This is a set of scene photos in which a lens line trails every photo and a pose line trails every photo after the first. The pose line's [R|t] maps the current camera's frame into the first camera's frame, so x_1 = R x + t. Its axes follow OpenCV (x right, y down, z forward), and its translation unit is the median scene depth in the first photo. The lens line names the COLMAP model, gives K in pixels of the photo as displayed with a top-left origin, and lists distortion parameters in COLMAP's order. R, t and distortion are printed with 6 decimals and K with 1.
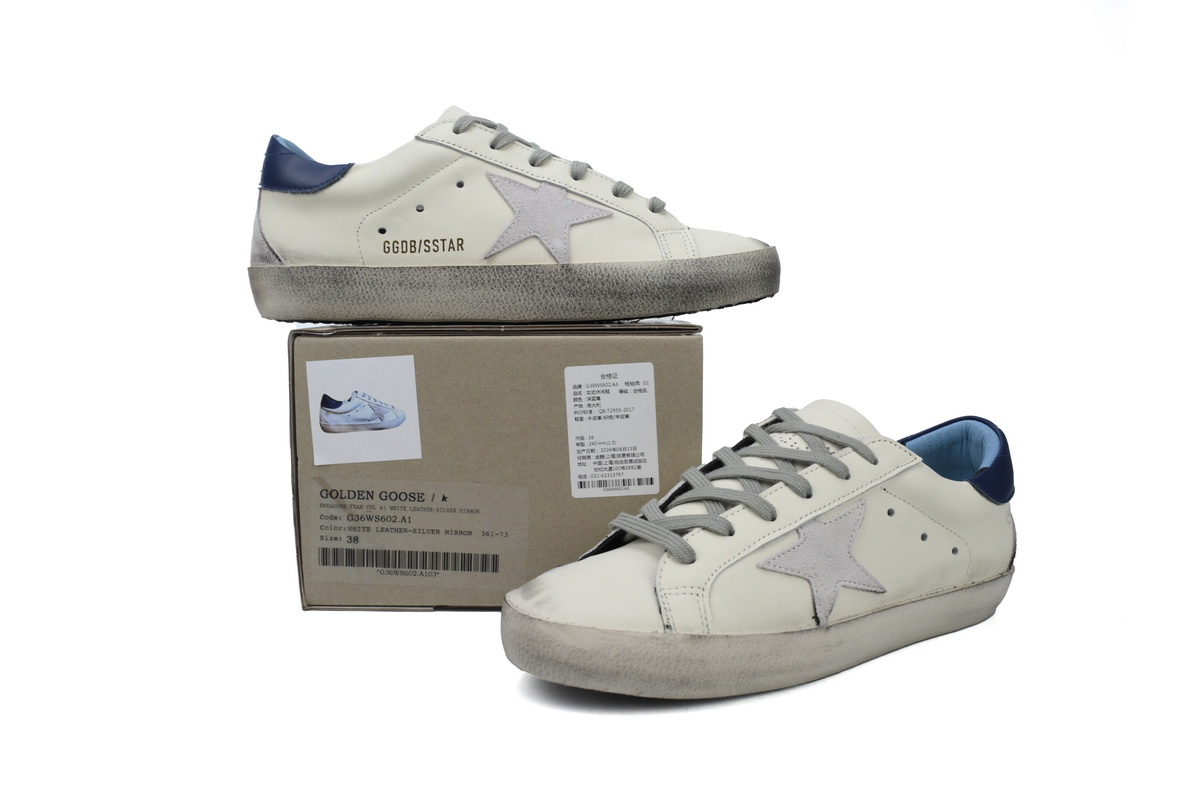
lens RADIAL K [[945.6, 0, 601.2], [0, 945.6, 396.7], [0, 0, 1]] dist [-0.017454, -0.004342]
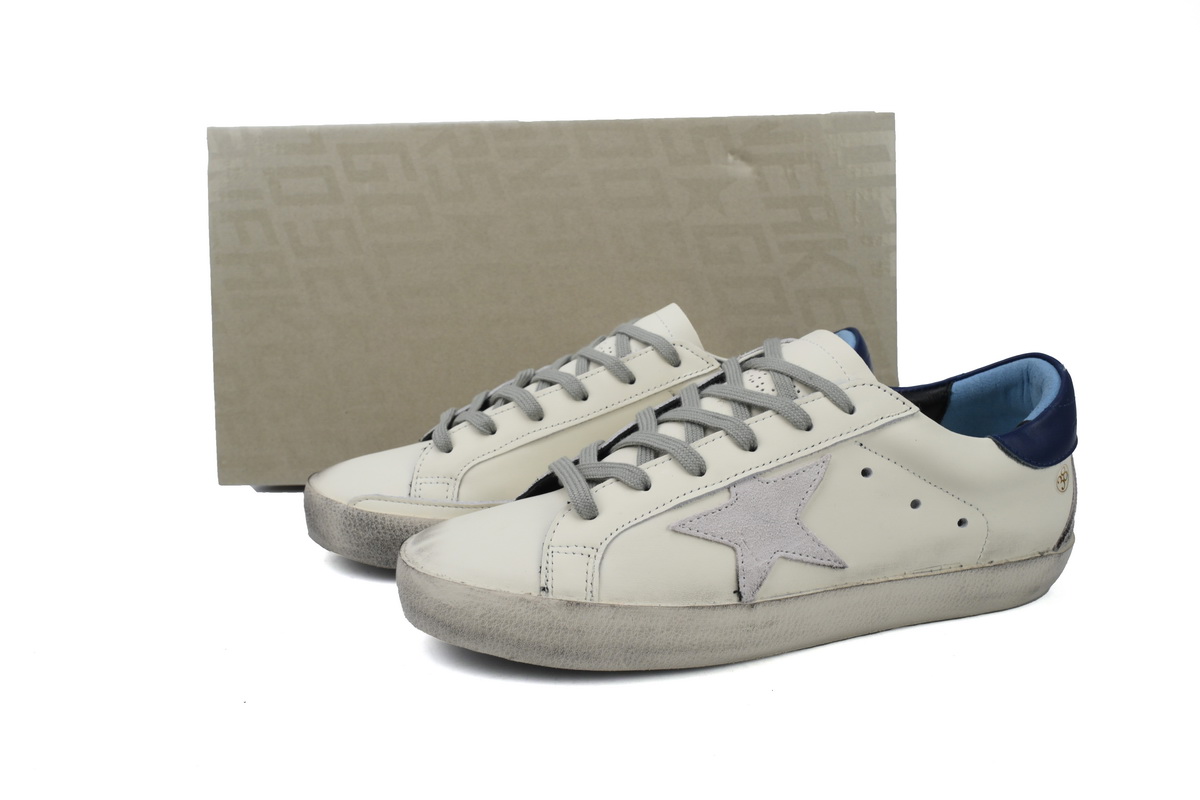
lens RADIAL K [[945.6, 0, 600.3], [0, 945.6, 405.2], [0, 0, 1]] dist [-0.017454, -0.004342]
pose [[0.959696, 0.043156, -0.277706, 0.329392], [-0.011253, 0.993248, 0.115466, -0.029914], [0.280814, -0.107688, 0.953702, 0.165456]]
